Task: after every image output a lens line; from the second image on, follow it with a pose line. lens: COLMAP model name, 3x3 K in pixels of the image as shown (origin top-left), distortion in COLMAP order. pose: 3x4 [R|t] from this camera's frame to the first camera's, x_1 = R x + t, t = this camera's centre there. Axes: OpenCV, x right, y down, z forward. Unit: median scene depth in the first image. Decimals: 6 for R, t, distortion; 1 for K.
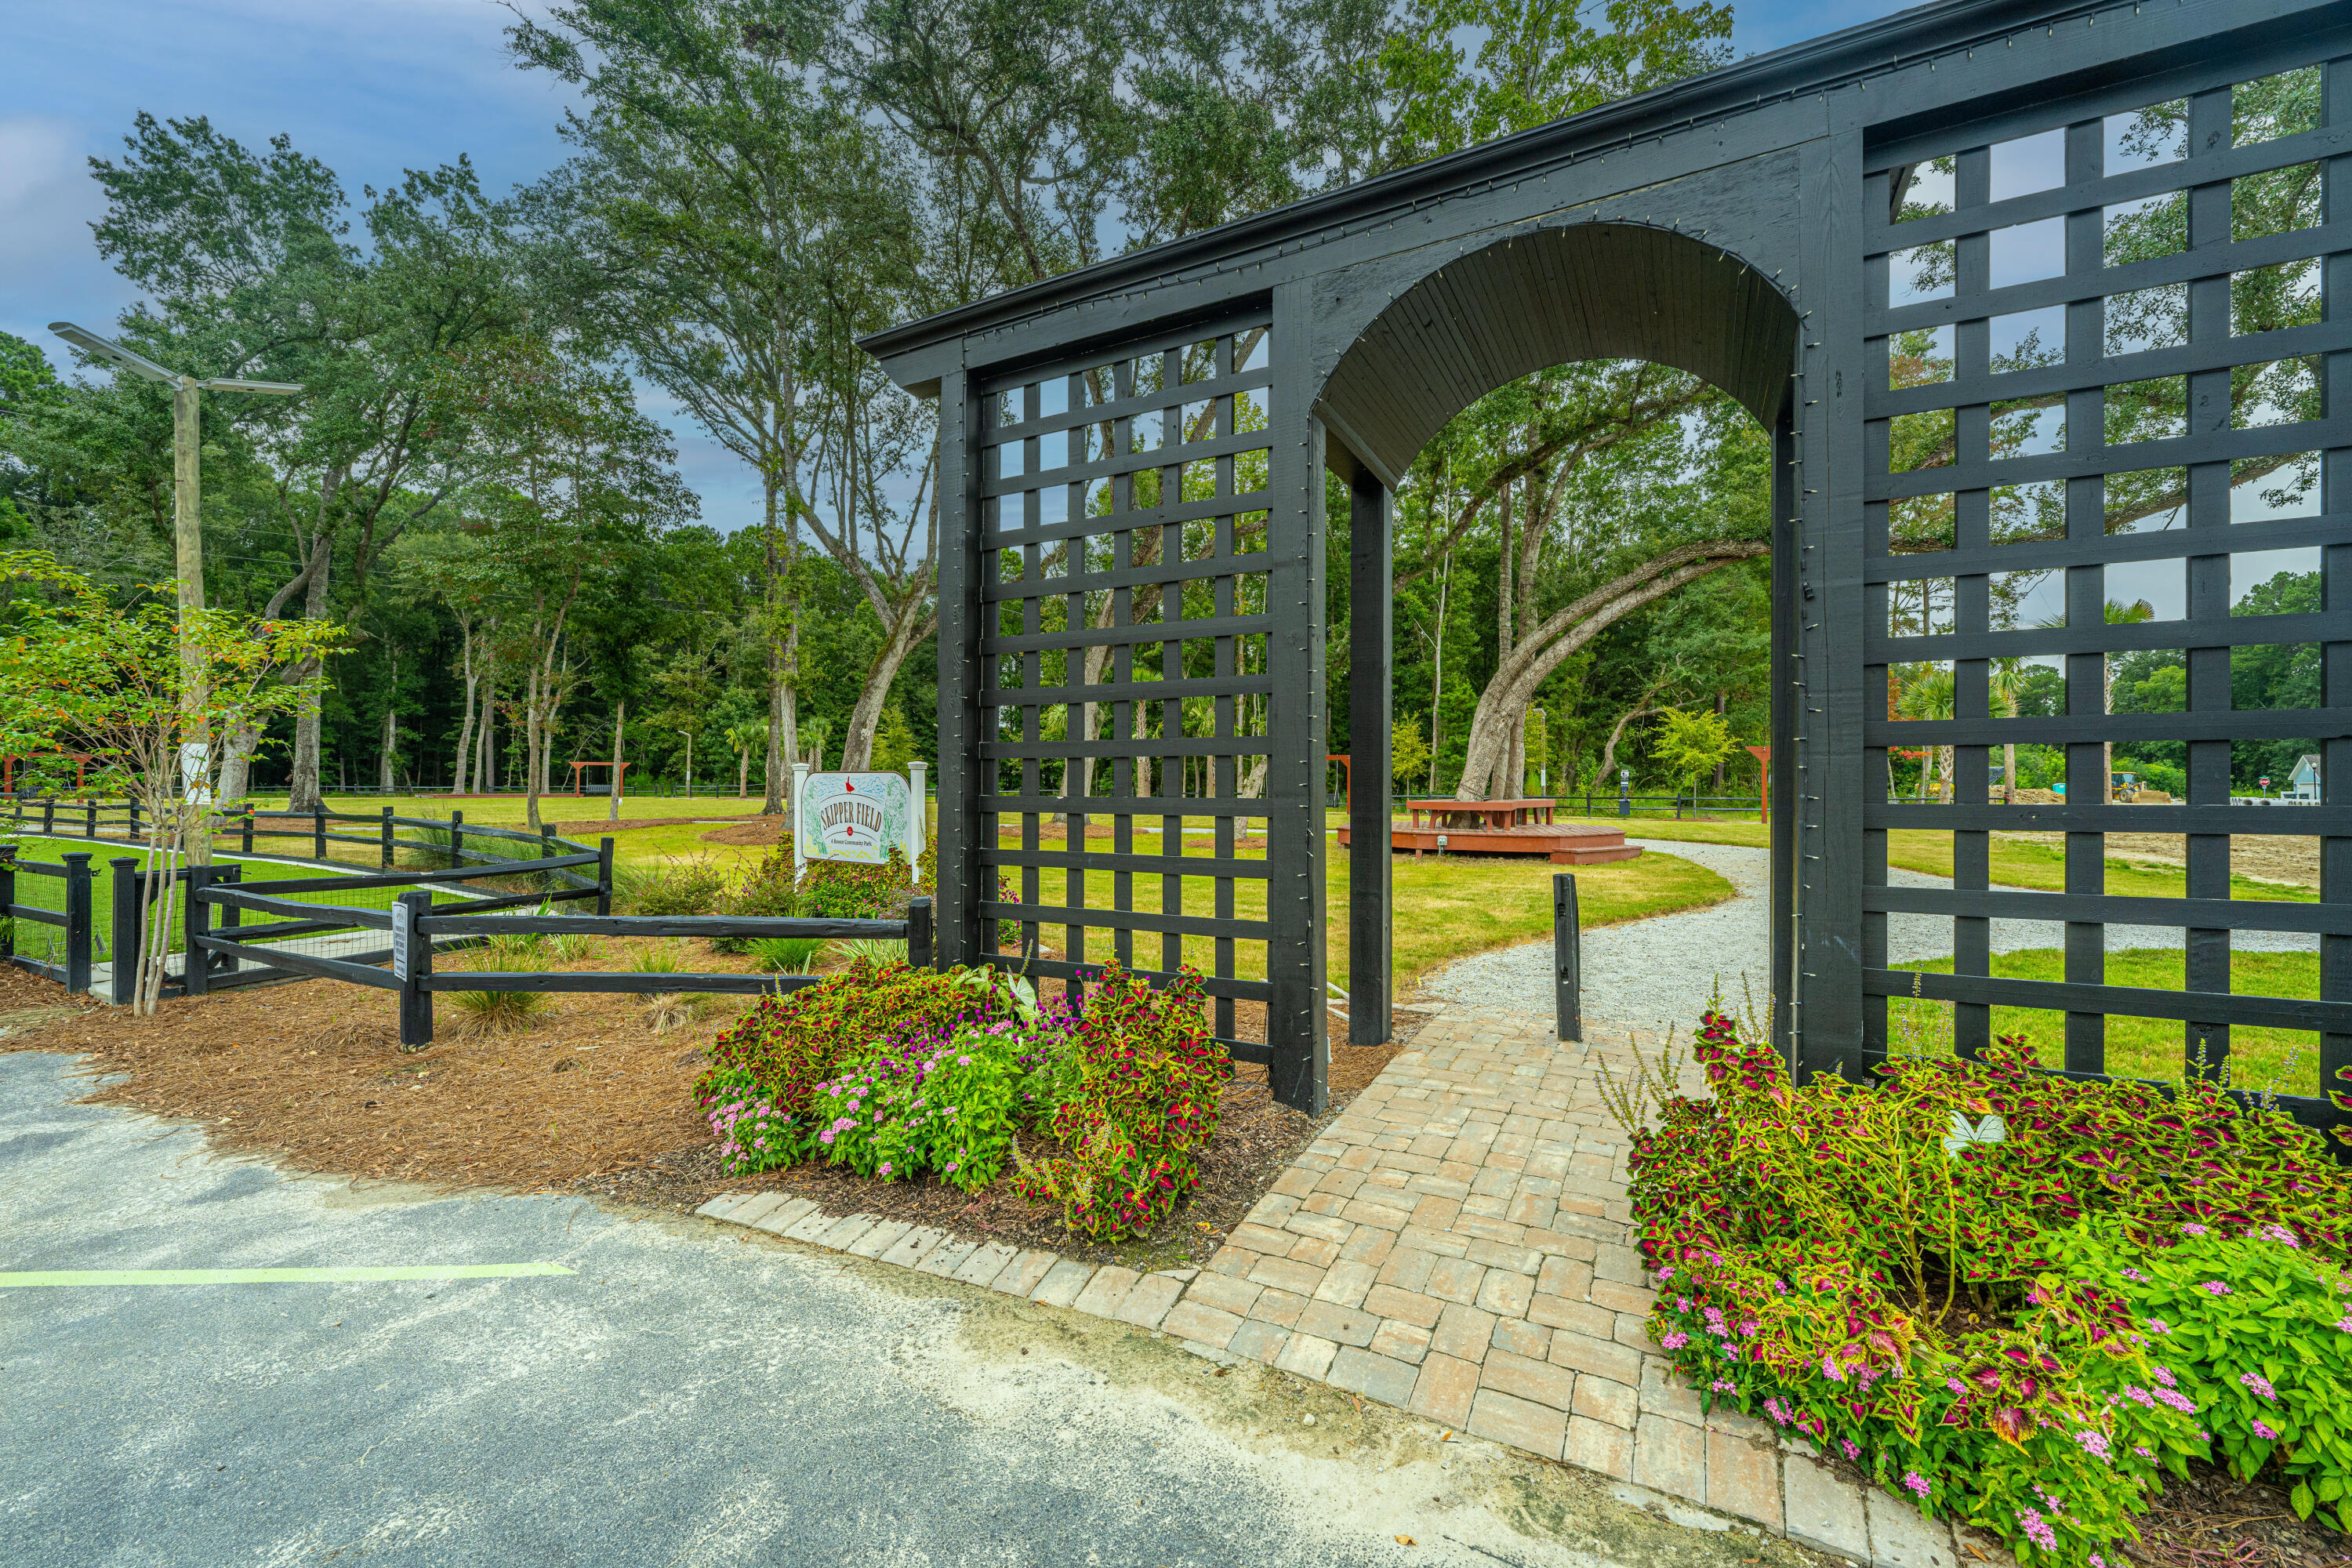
lens RADIAL K [[955.0, 0, 1172.2], [0, 955.0, 779.6], [0, 0, 1]] dist [-0.001689, 0.000513]
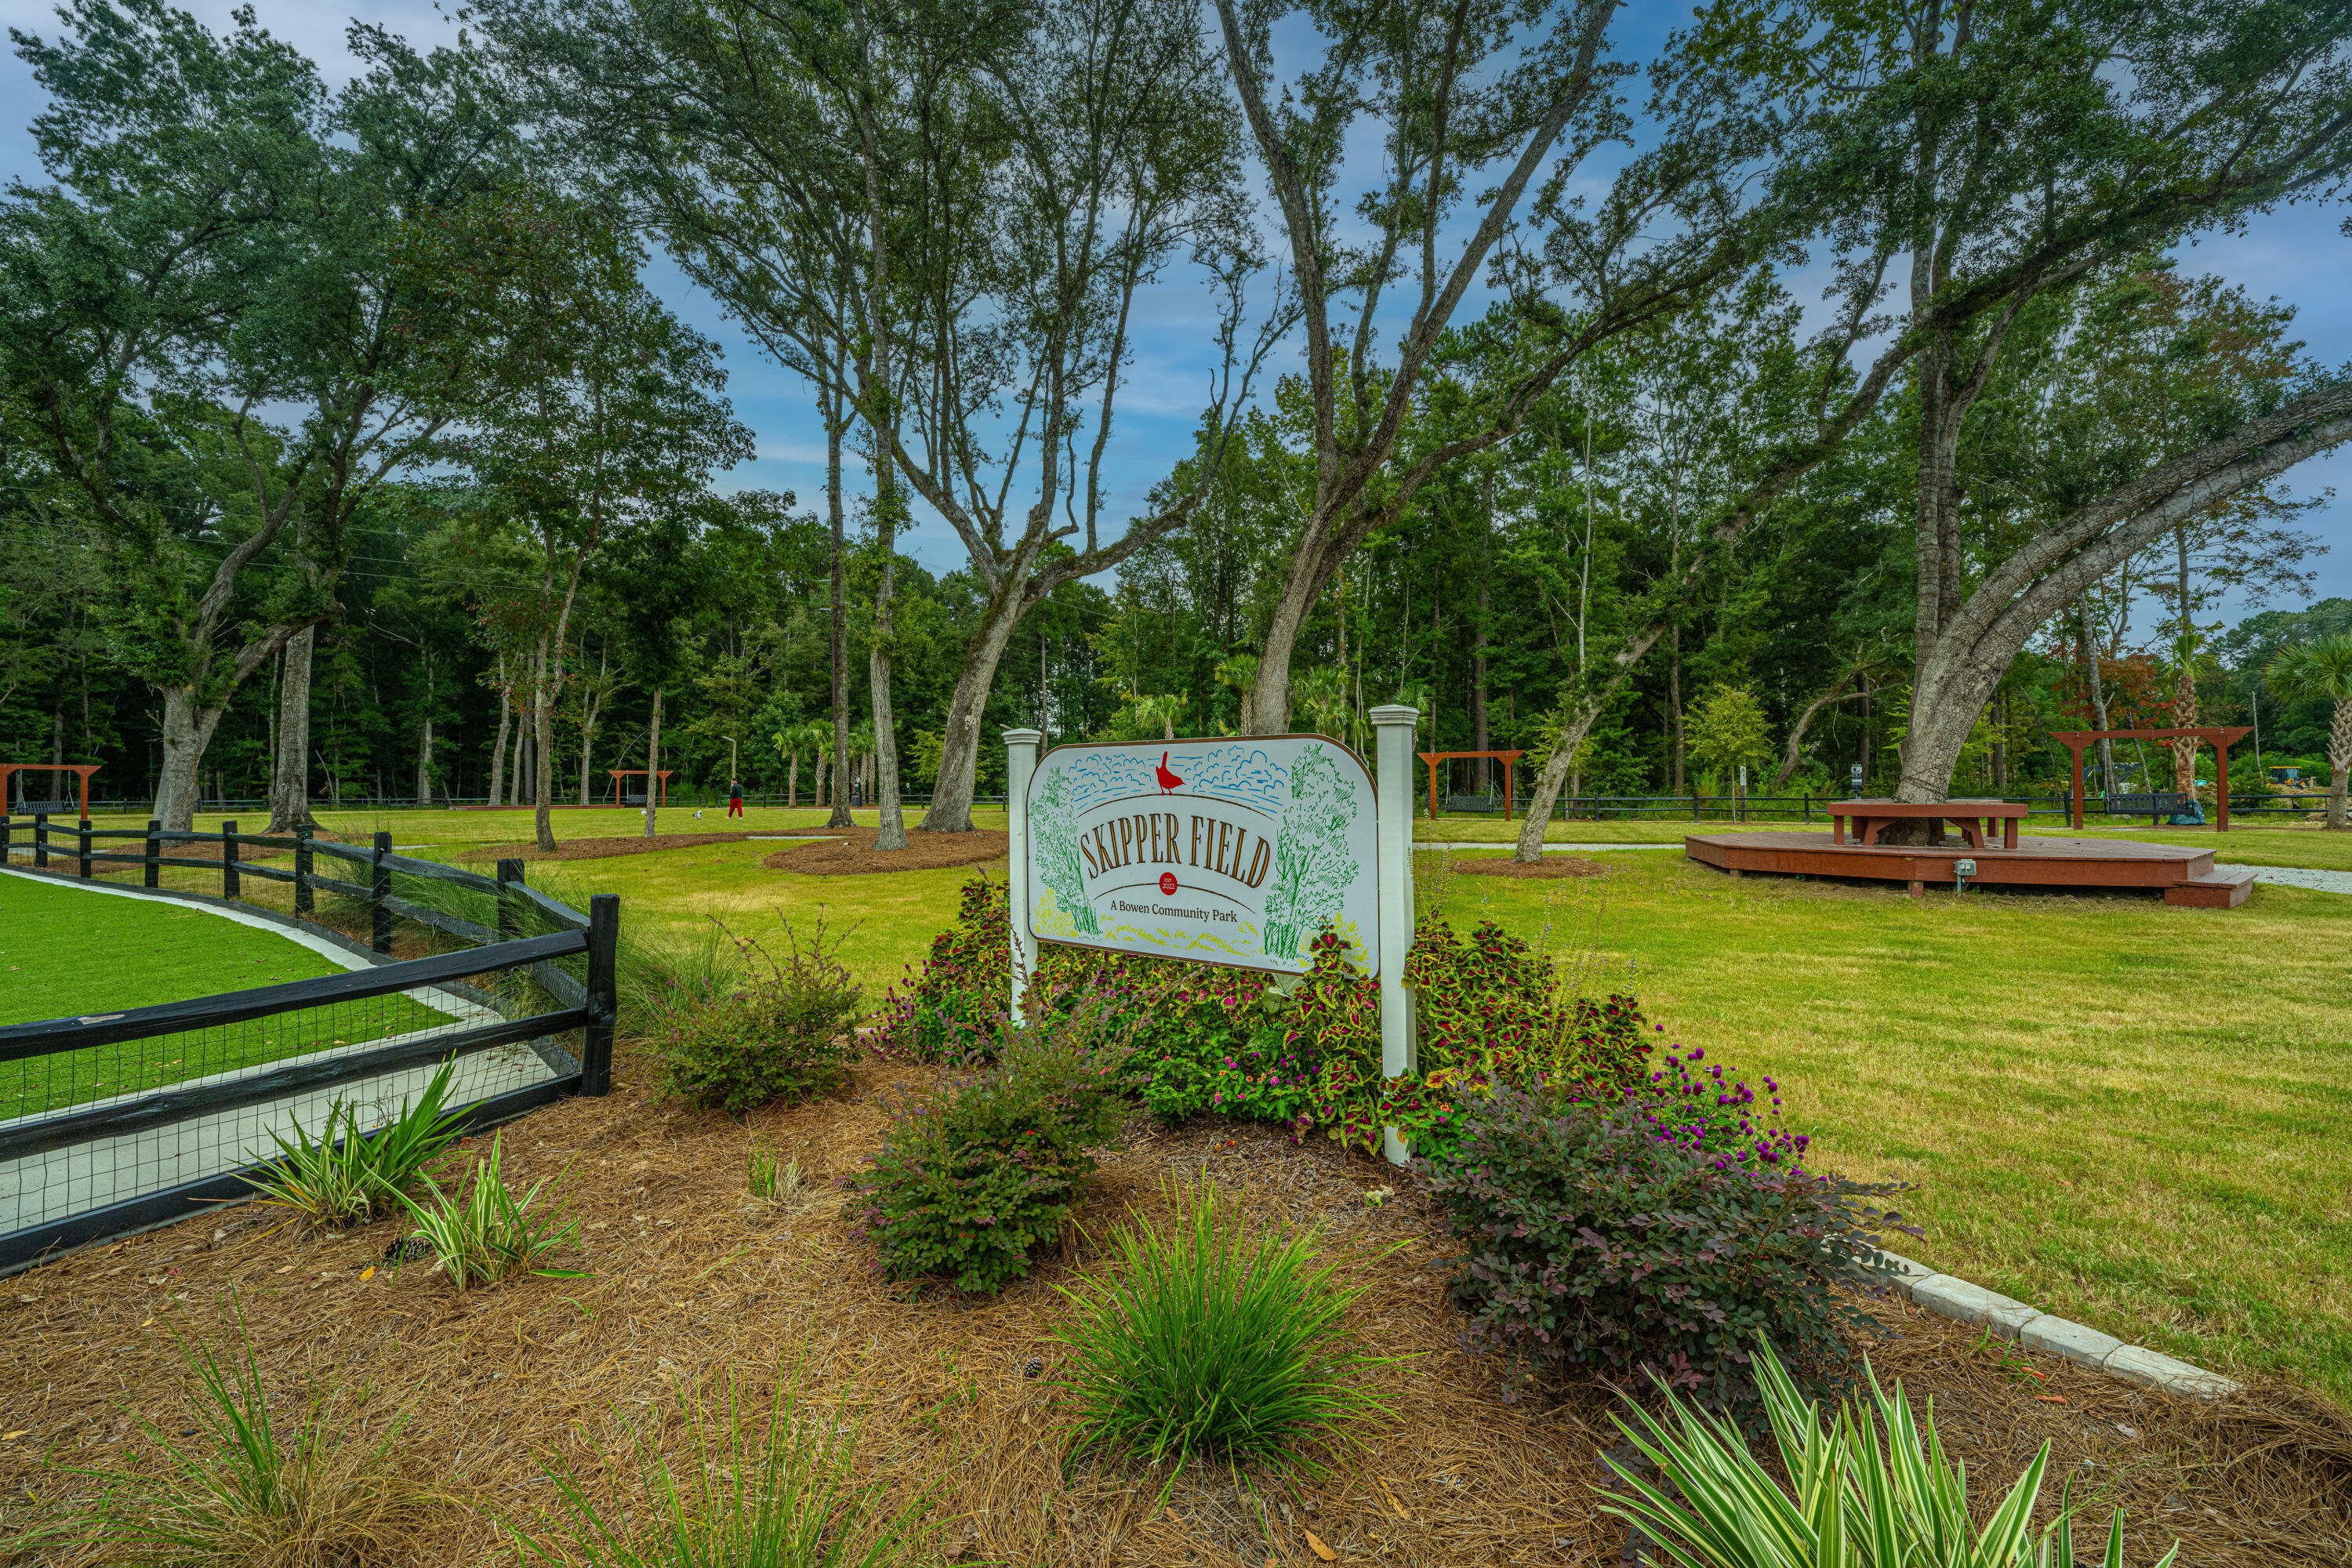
lens RADIAL K [[955.0, 0, 1178.0], [0, 955.0, 786.9], [0, 0, 1]] dist [-0.001689, 0.000513]
pose [[0.999484, -0.008940, -0.030864, -0.109554], [0.008976, 0.999959, 0.001034, 0.003896], [0.030854, -0.001311, 0.999523, 0.199483]]
